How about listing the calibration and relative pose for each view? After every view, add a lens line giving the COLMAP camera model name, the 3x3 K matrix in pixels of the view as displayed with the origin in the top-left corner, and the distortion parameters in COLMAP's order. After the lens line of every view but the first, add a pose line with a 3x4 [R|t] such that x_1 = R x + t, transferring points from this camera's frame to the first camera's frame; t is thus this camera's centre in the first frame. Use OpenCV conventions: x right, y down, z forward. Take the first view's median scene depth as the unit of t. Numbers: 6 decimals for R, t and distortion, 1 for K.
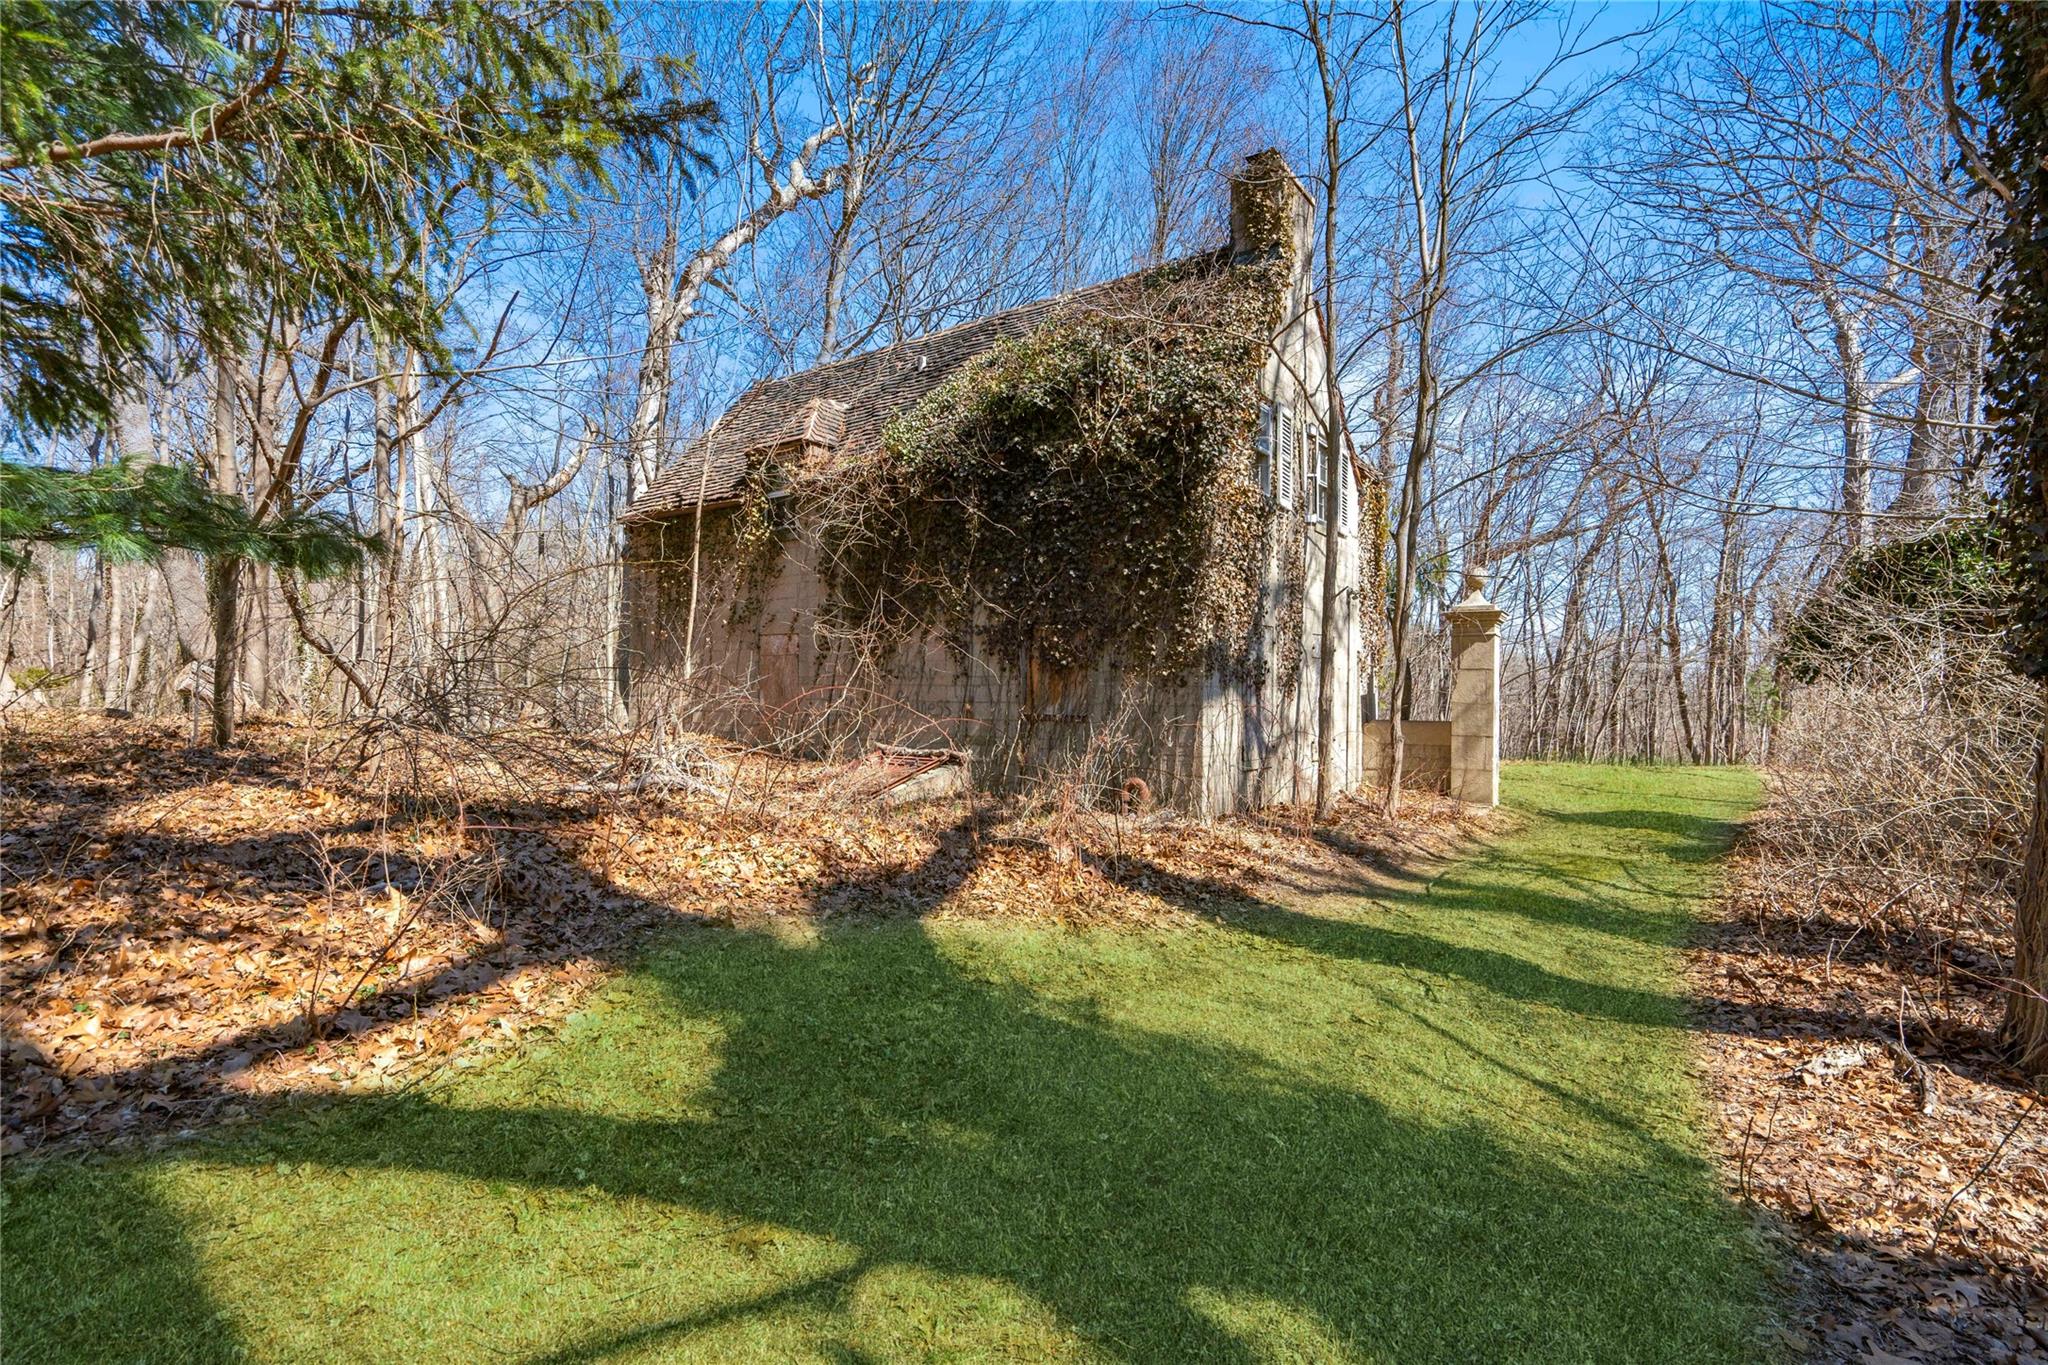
lens RADIAL K [[943.2, 0, 1023.5], [0, 943.2, 681.8], [0, 0, 1]] dist [0.002040, 0.000426]
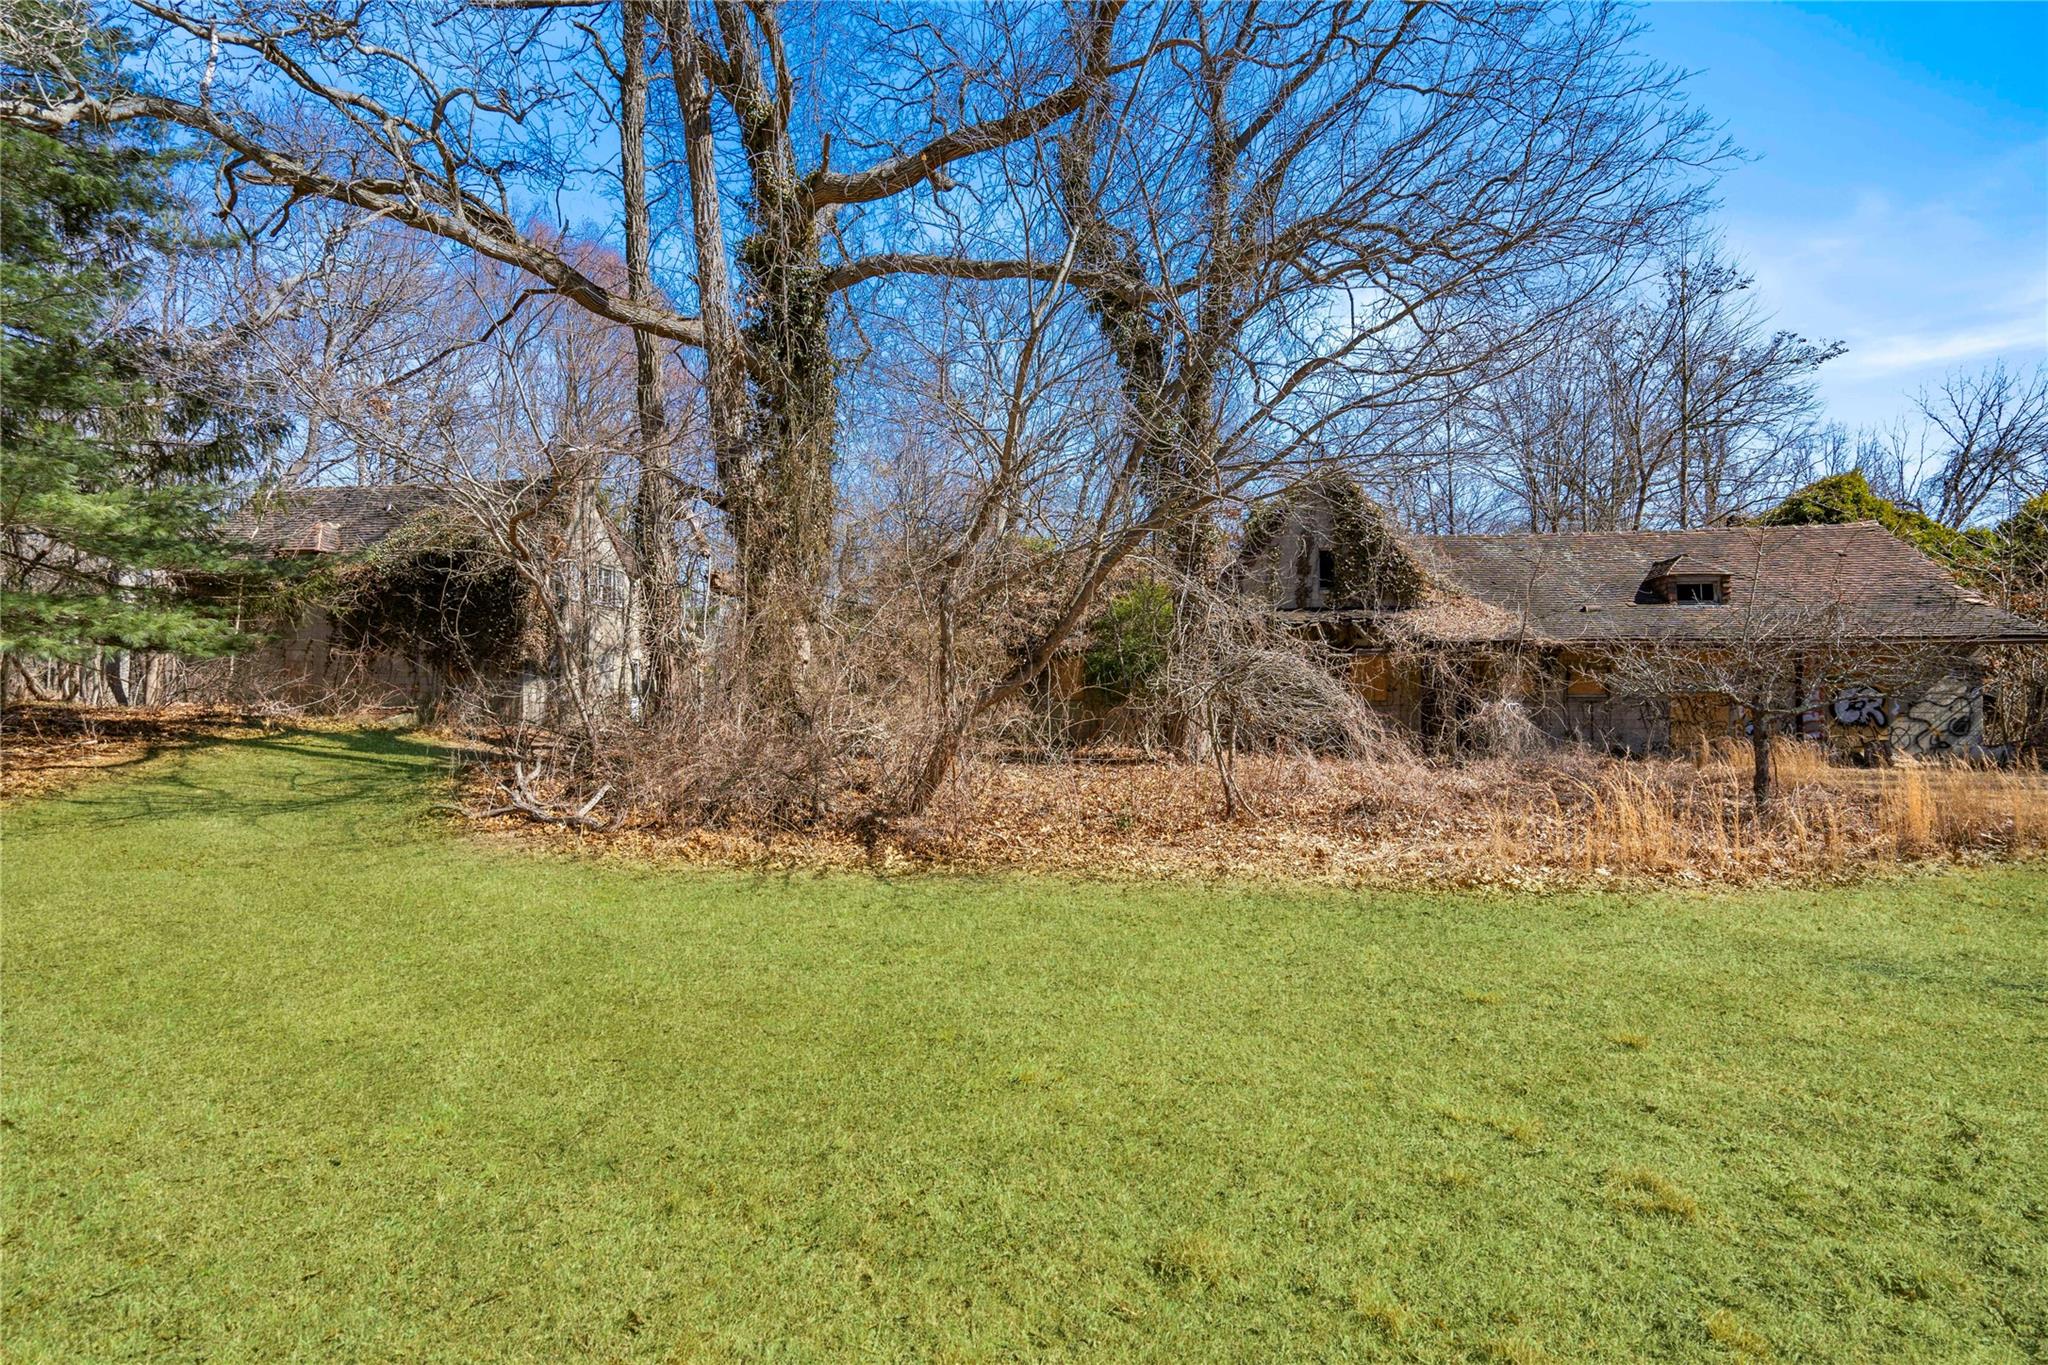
lens RADIAL K [[943.2, 0, 1027.6], [0, 943.2, 684.2], [0, 0, 1]] dist [0.002040, 0.000426]
pose [[0.882403, -0.009755, 0.470393, 0.165633], [0.002176, 0.999859, 0.016652, -0.012766], [-0.470489, -0.013671, 0.882300, -1.632065]]
